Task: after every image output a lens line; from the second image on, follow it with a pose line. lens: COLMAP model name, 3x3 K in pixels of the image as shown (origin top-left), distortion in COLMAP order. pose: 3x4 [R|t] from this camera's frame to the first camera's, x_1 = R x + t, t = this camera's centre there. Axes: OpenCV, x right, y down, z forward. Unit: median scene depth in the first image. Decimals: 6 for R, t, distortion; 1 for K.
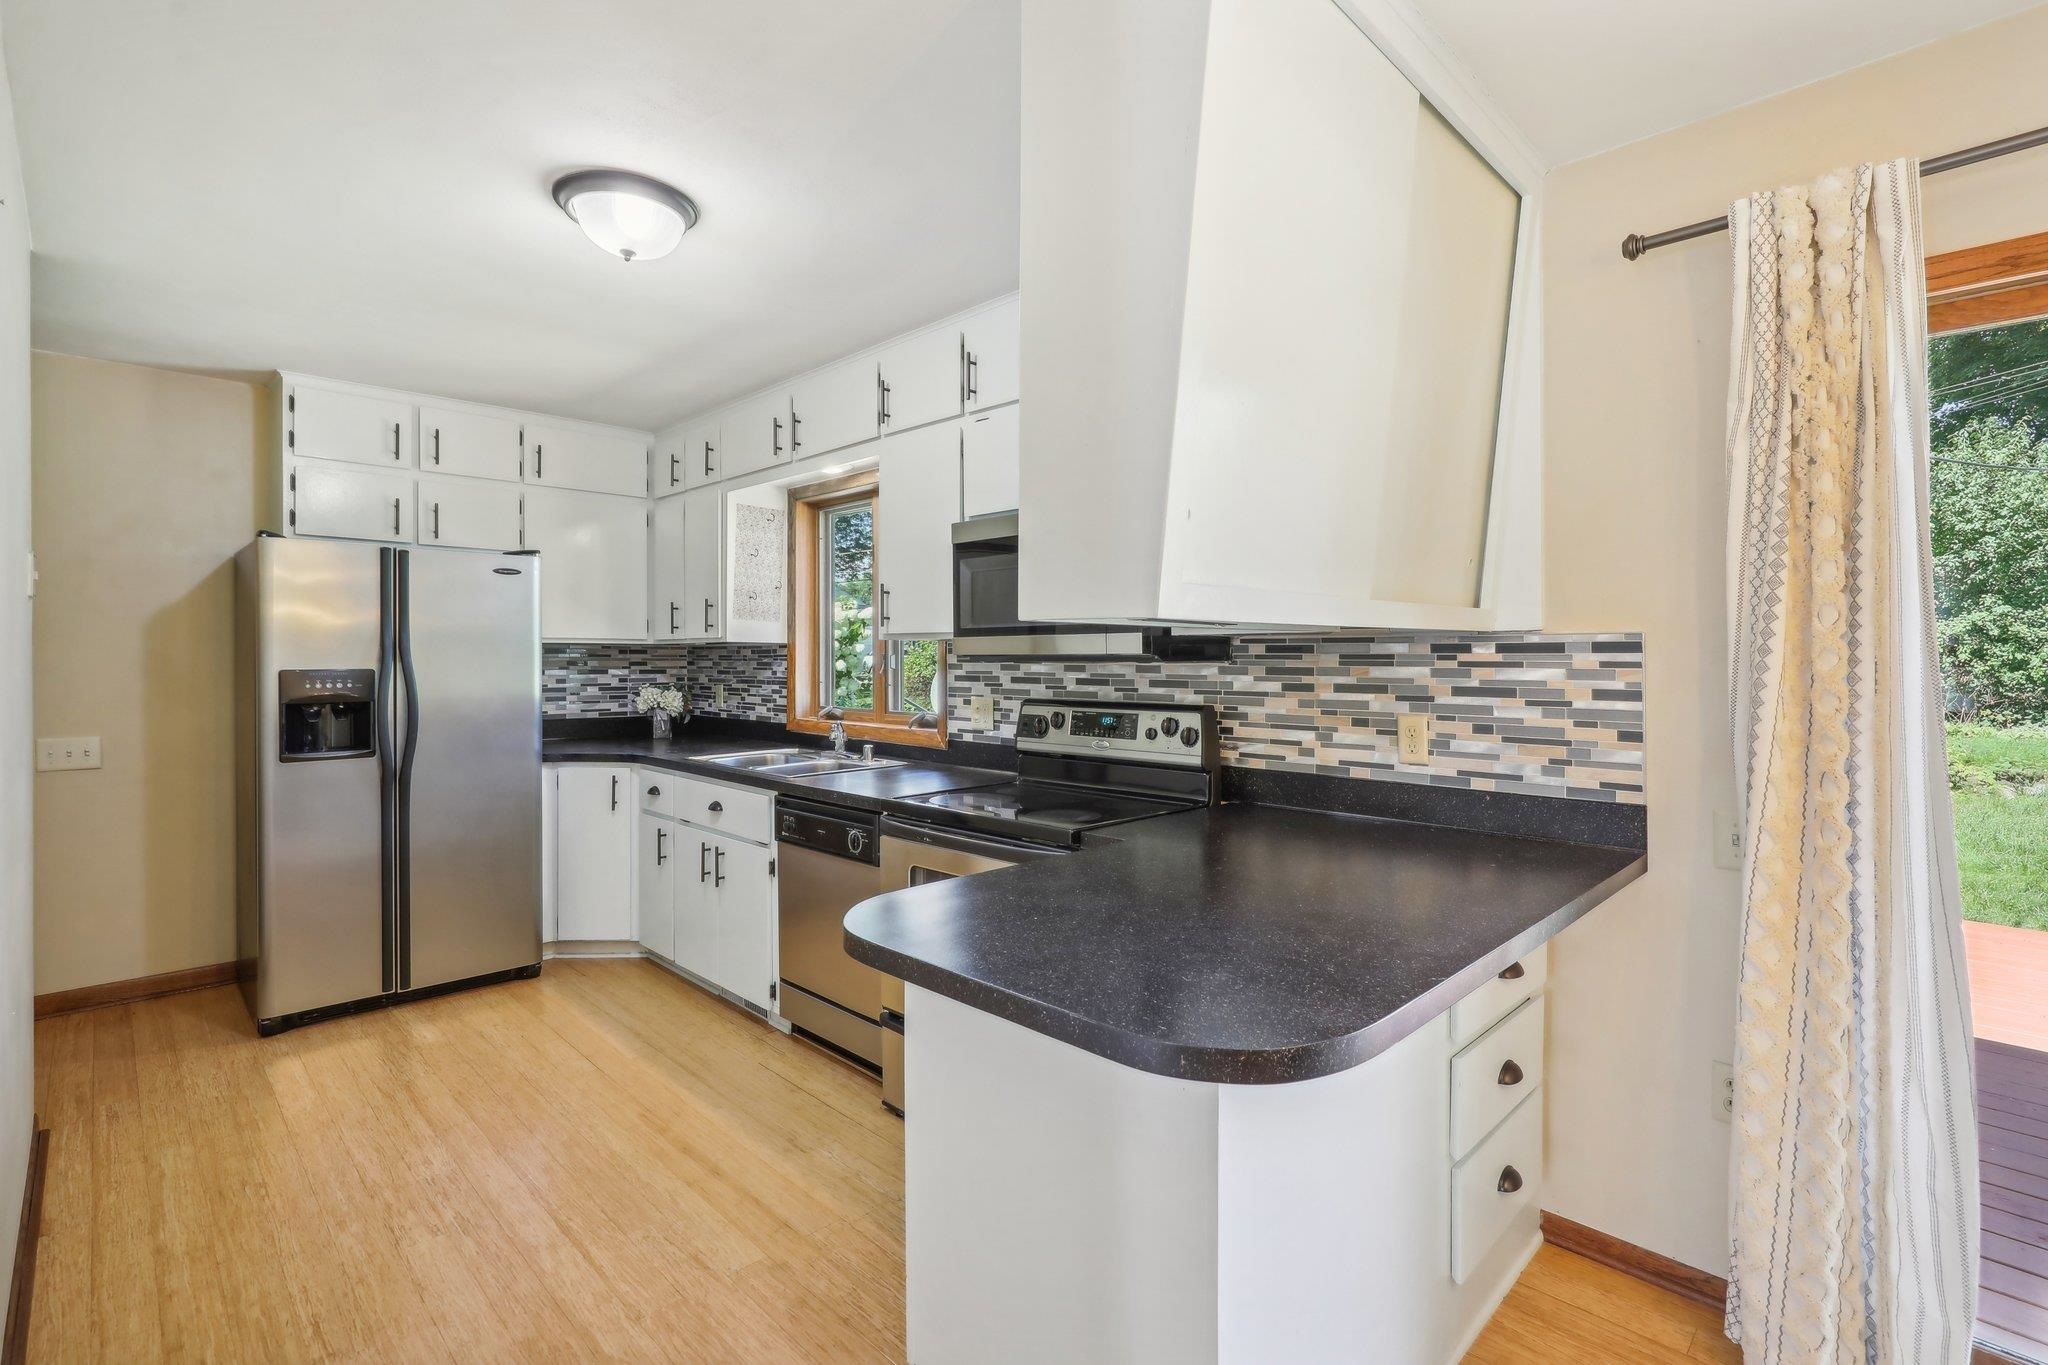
lens RADIAL K [[942.2, 0, 1046.0], [0, 942.2, 667.3], [0, 0, 1]] dist [-0.000417, -0.000416]
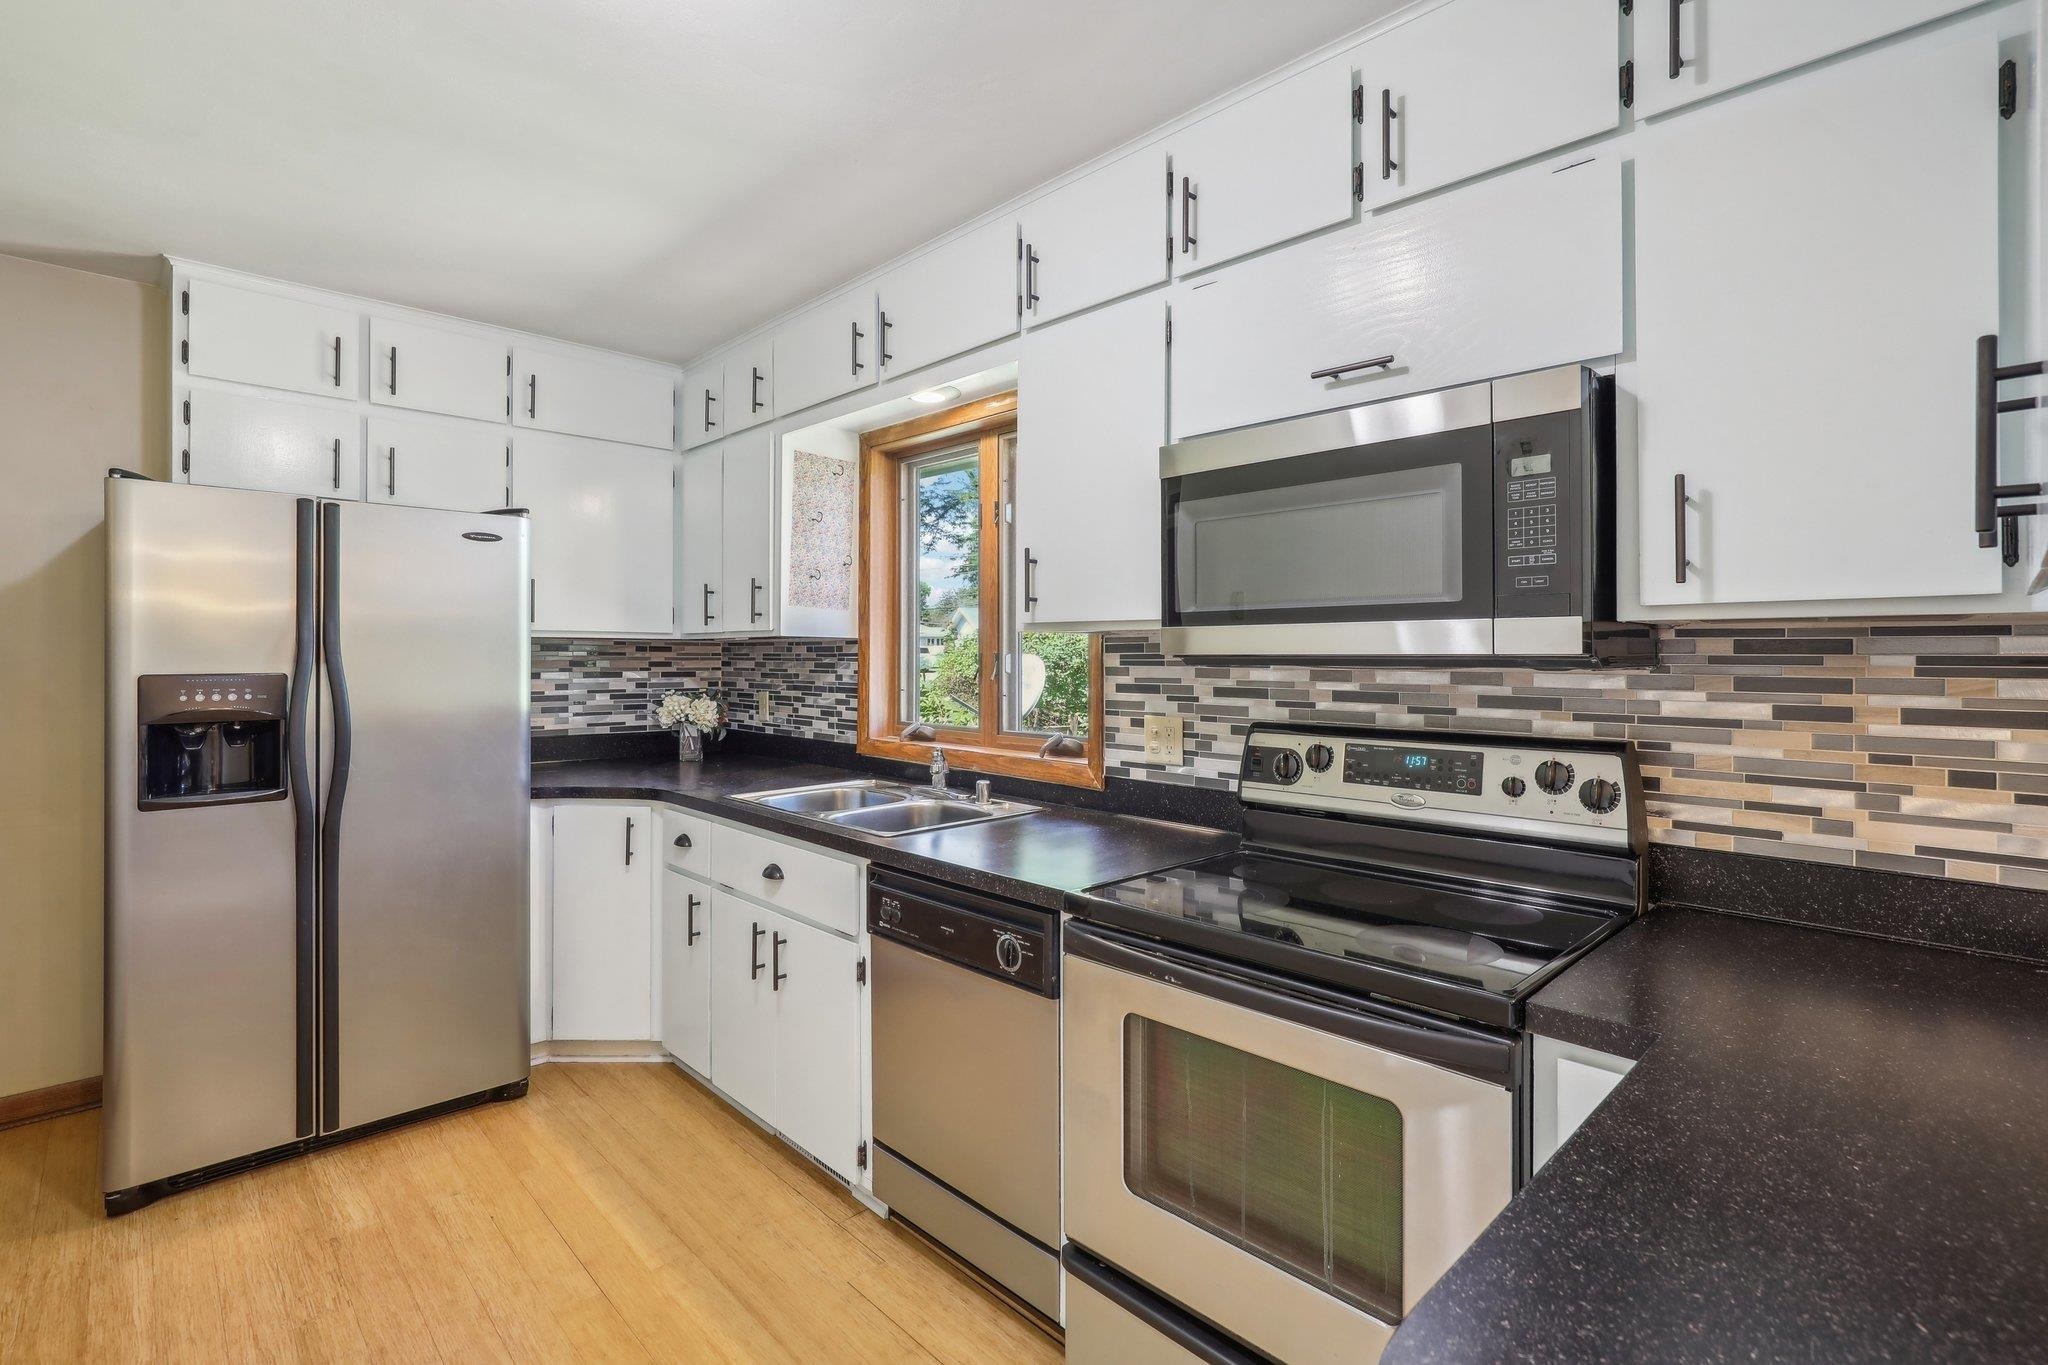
lens RADIAL K [[955.2, 0, 1051.9], [0, 955.2, 660.6], [0, 0, 1]] dist [-0.001384, 0.000062]
pose [[0.999883, 0.002201, -0.015139, -0.135772], [-0.002281, 0.999983, -0.005288, -0.004885], [0.015127, 0.005322, 0.999871, 0.300015]]
